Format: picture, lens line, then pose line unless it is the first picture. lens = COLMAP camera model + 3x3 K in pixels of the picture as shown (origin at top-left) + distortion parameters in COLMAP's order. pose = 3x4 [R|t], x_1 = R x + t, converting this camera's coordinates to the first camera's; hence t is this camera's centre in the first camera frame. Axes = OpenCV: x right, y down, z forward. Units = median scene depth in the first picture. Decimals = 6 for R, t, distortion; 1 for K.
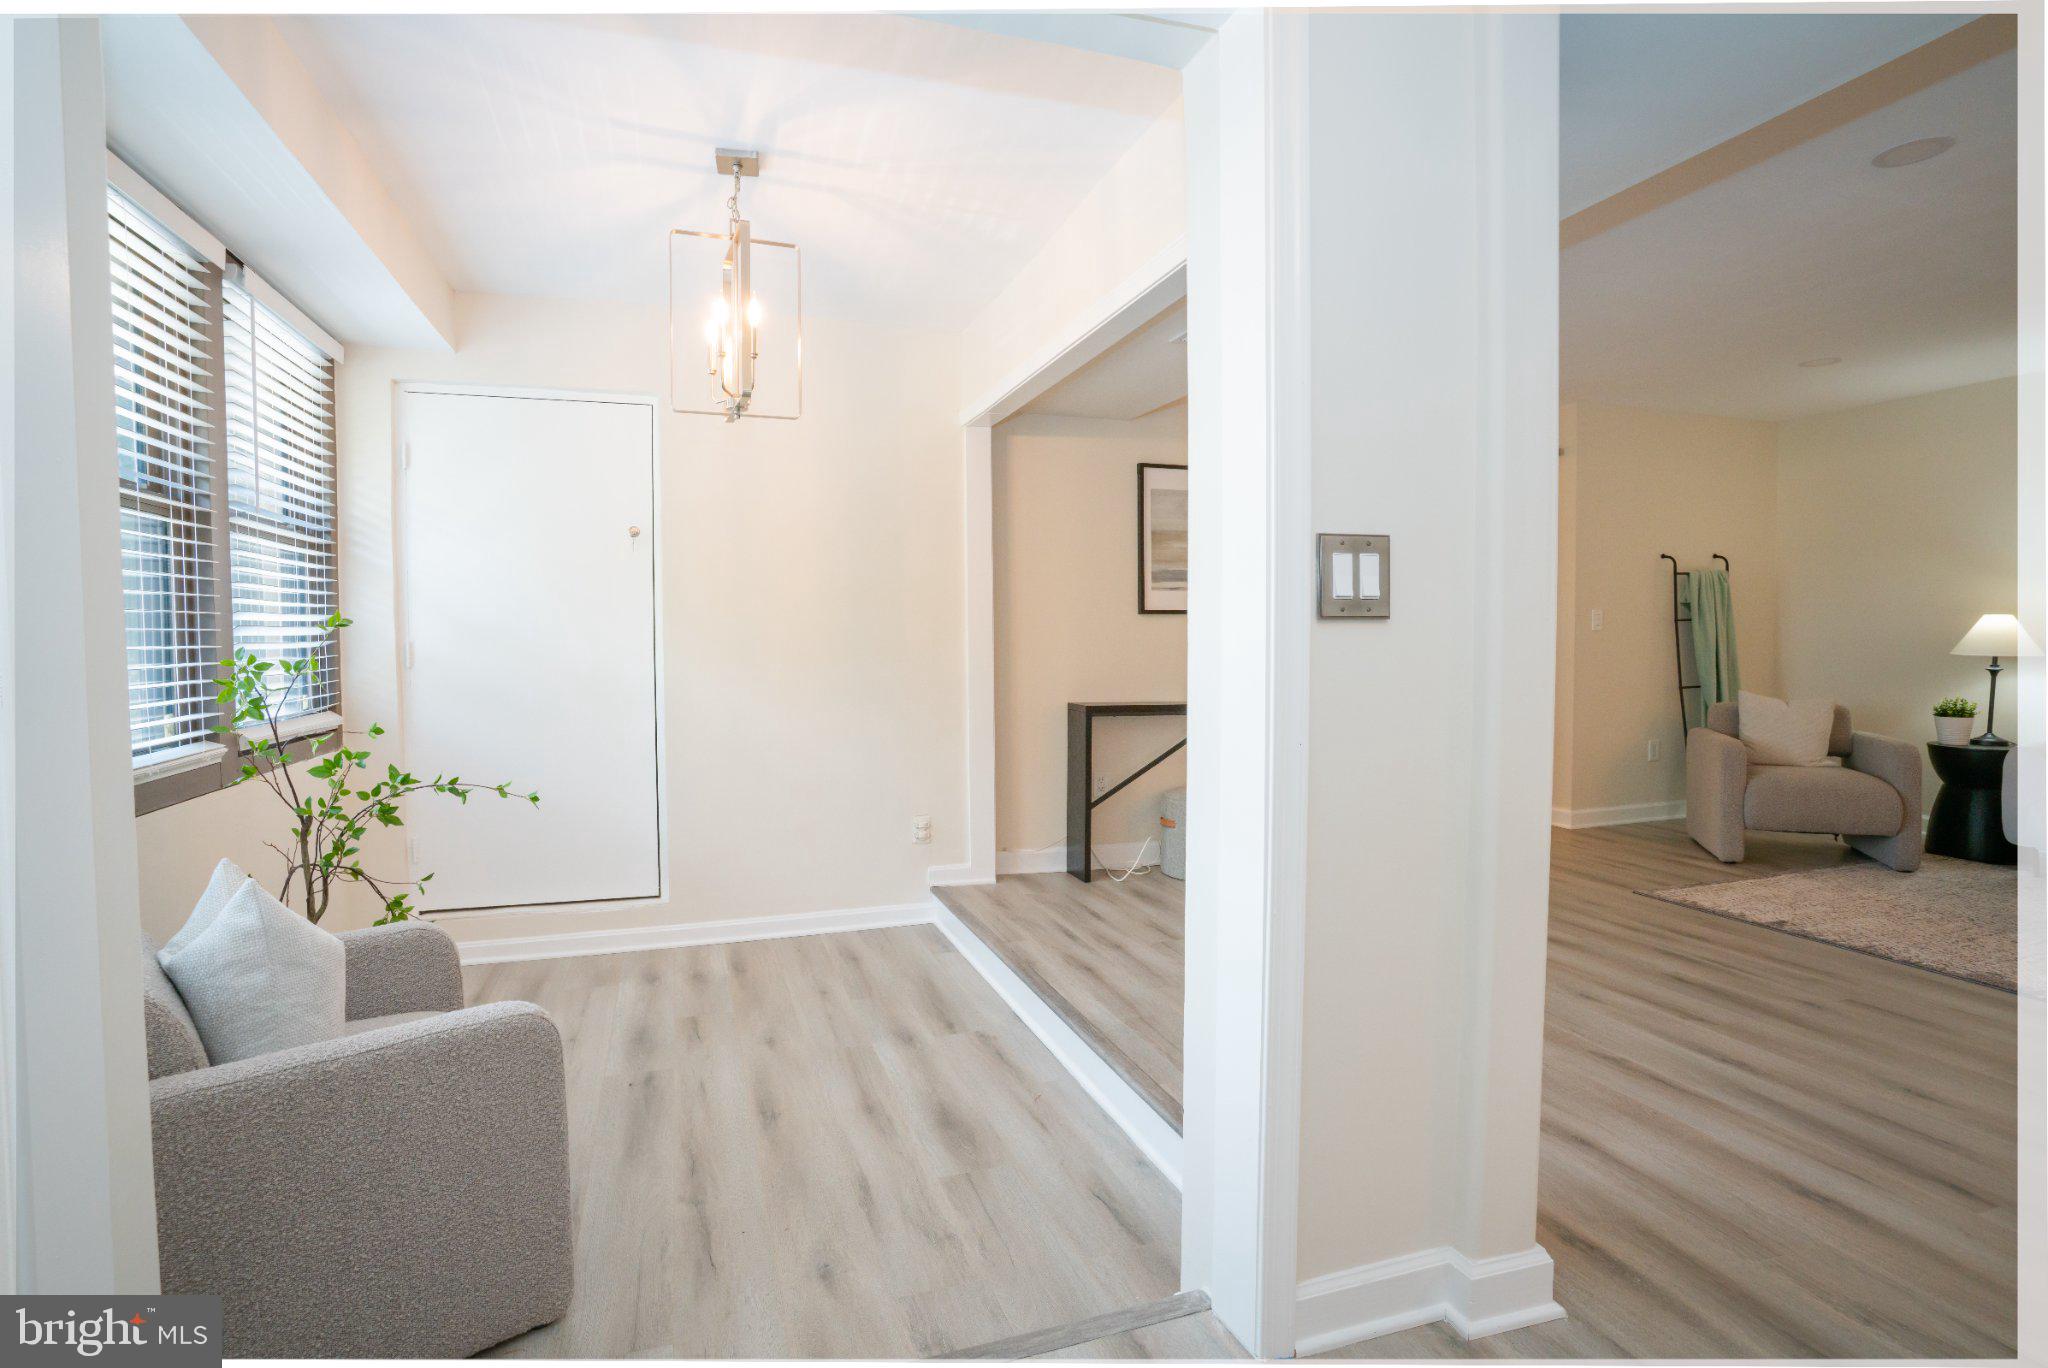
lens RADIAL K [[1006.9, 0, 1010.2], [0, 1006.9, 685.1], [0, 0, 1]] dist [-0.071349, 0.037203]
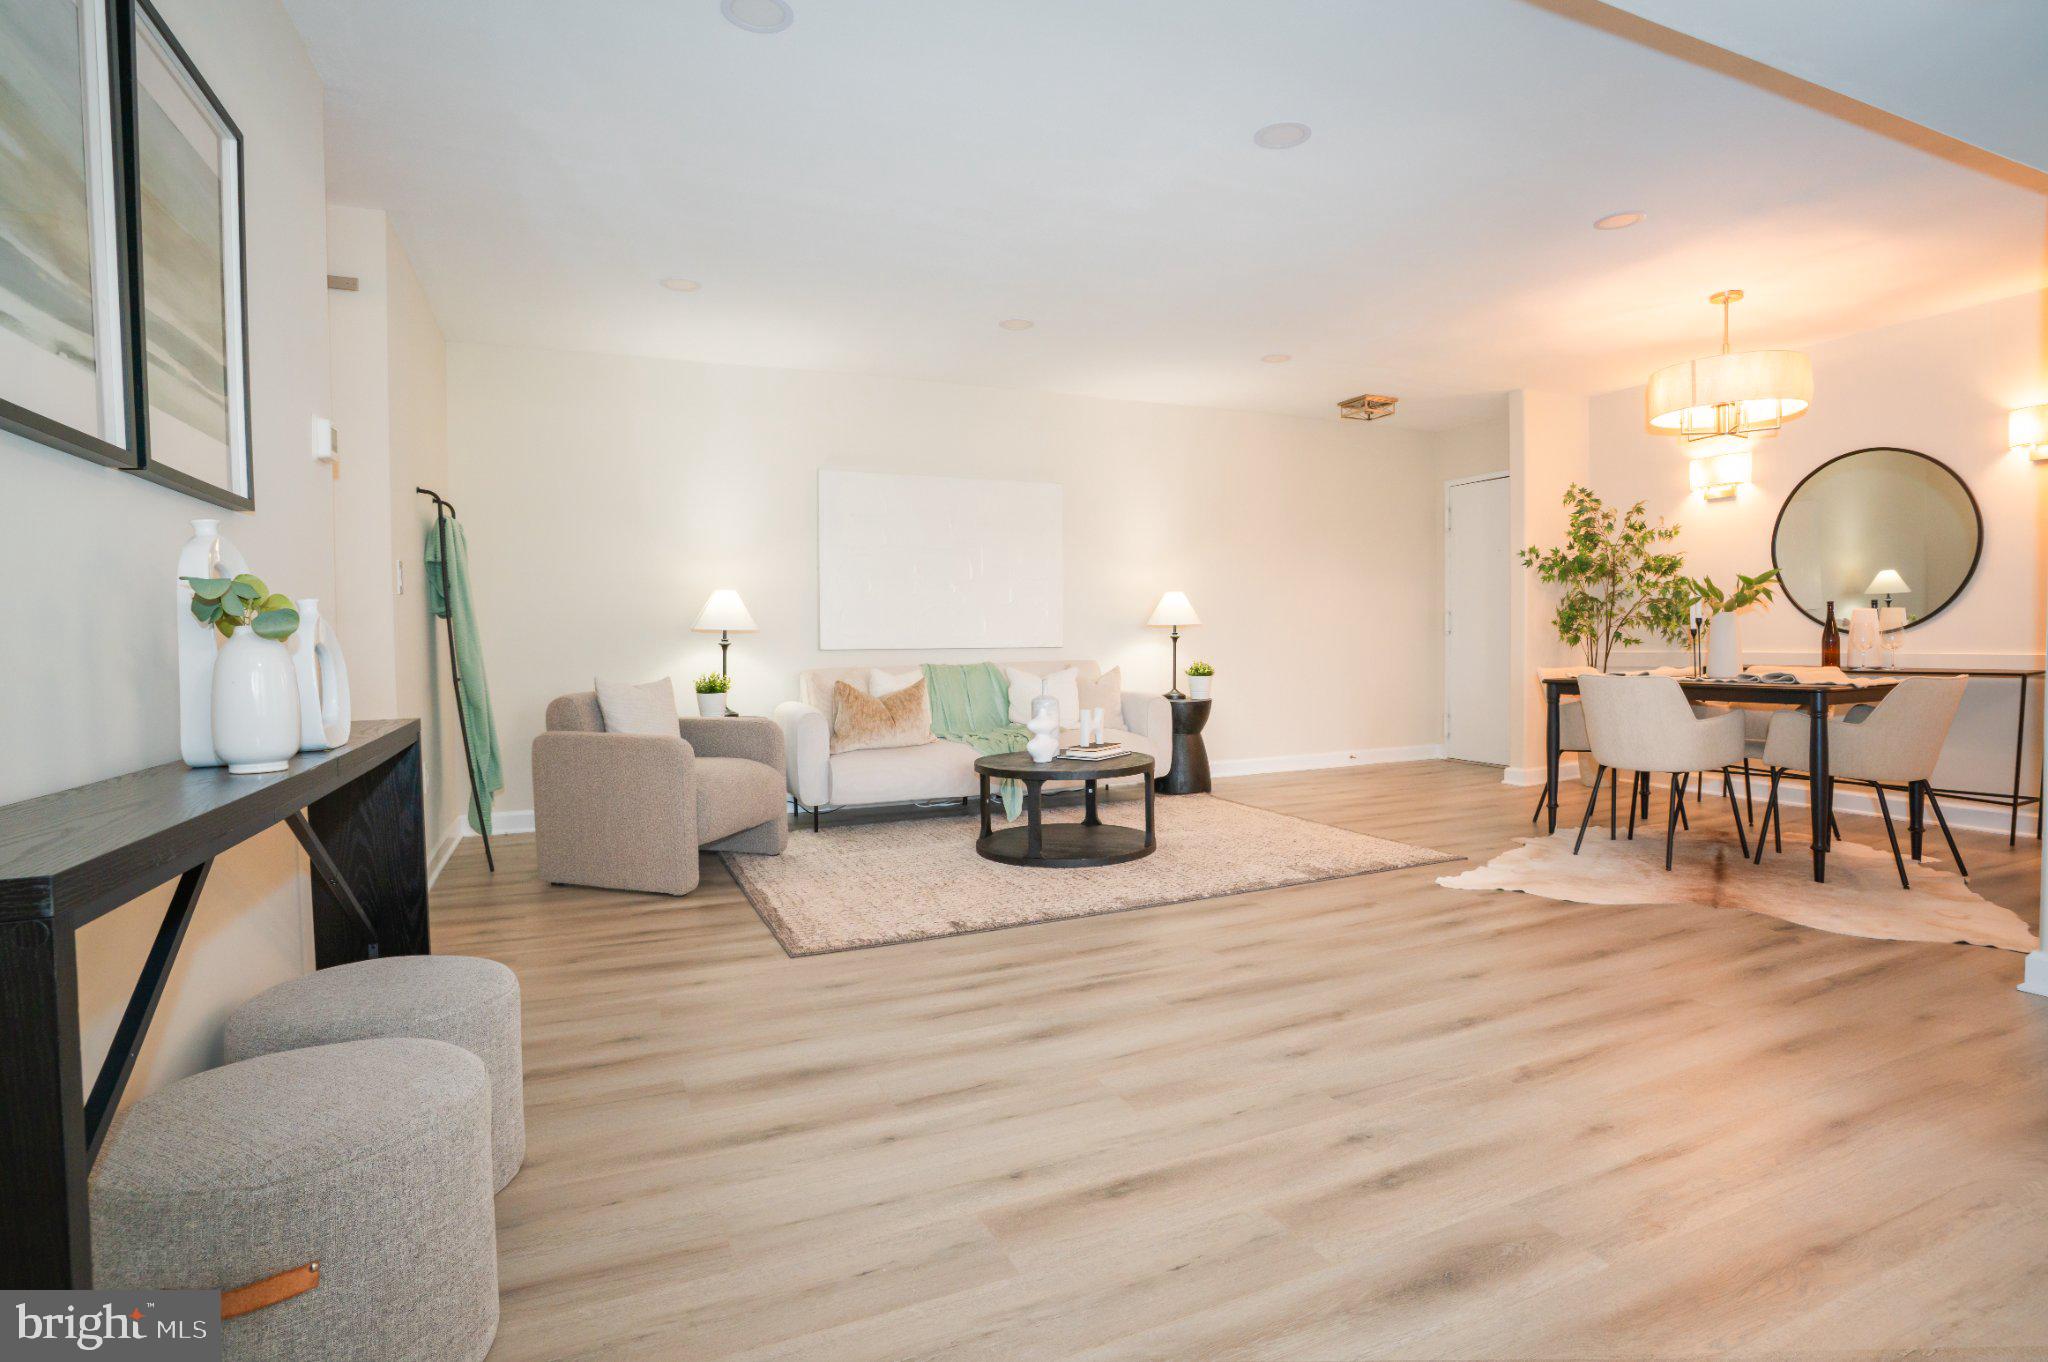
lens RADIAL K [[1031.1, 0, 1031.5], [0, 1031.1, 680.7], [0, 0, 1]] dist [-0.087528, 0.040029]
pose [[-0.115184, -0.038358, 0.992603, -0.090421], [0.060339, 0.997139, 0.045535, -0.007187], [-0.991510, 0.065138, -0.112540, 0.823901]]
